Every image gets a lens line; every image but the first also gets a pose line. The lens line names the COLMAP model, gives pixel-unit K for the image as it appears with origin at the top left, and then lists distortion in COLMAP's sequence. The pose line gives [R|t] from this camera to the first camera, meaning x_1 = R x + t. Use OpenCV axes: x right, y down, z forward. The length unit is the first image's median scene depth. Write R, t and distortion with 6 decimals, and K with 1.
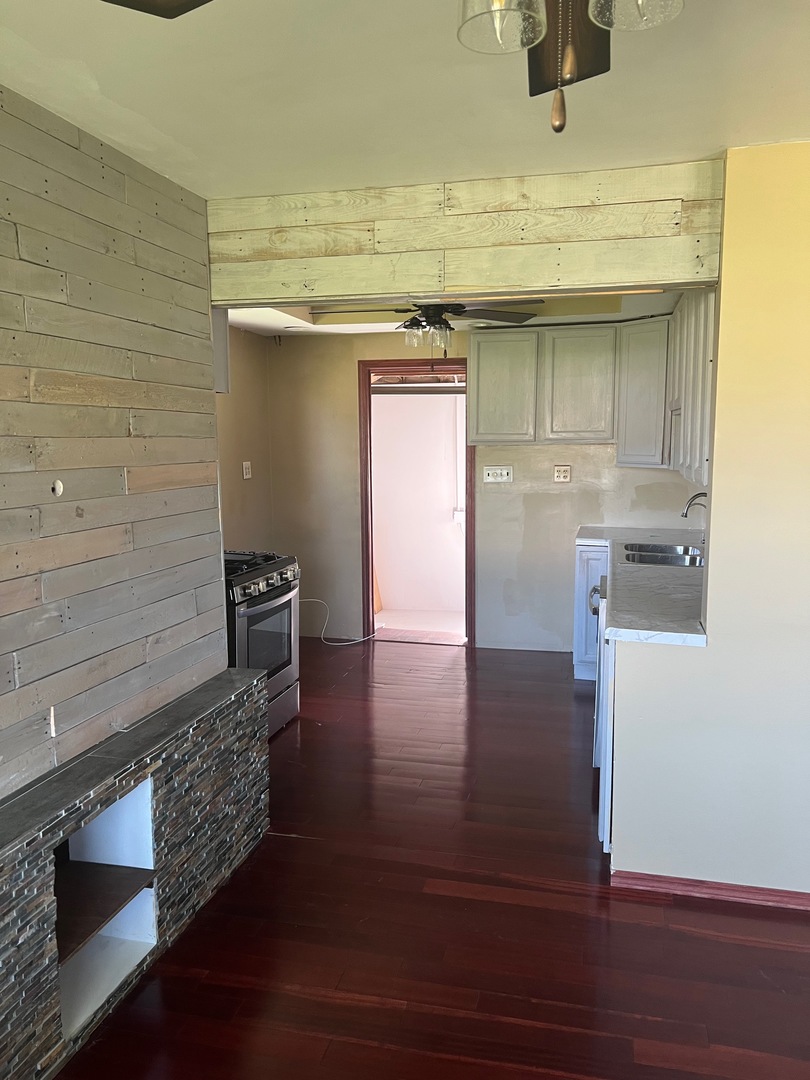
lens RADIAL K [[824.3, 0, 405.0], [0, 824.3, 540.0], [0, 0, 1]] dist [0.076204, -0.060229]
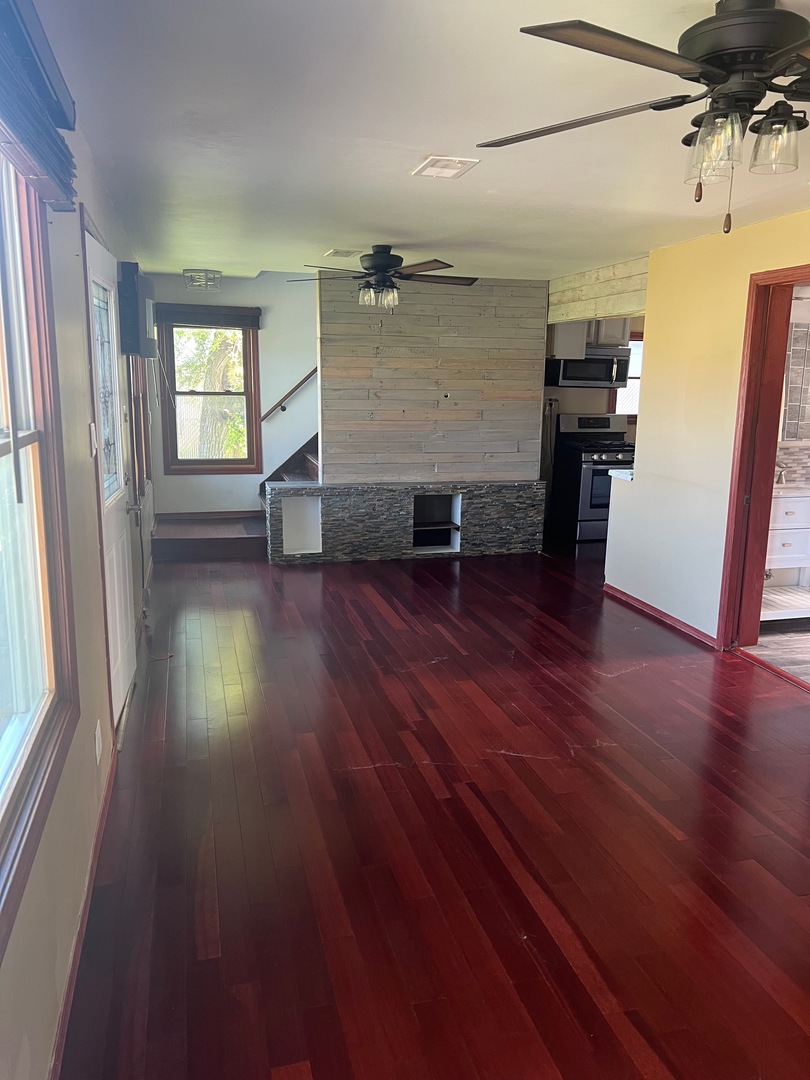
lens RADIAL K [[824.3, 0, 405.0], [0, 824.3, 540.0], [0, 0, 1]] dist [0.076204, -0.060229]
pose [[0.476871, 0.186622, -0.858933, 1.933417], [-0.124499, 0.981690, 0.144173, 0.037550], [0.870112, 0.038185, 0.491373, -0.561060]]
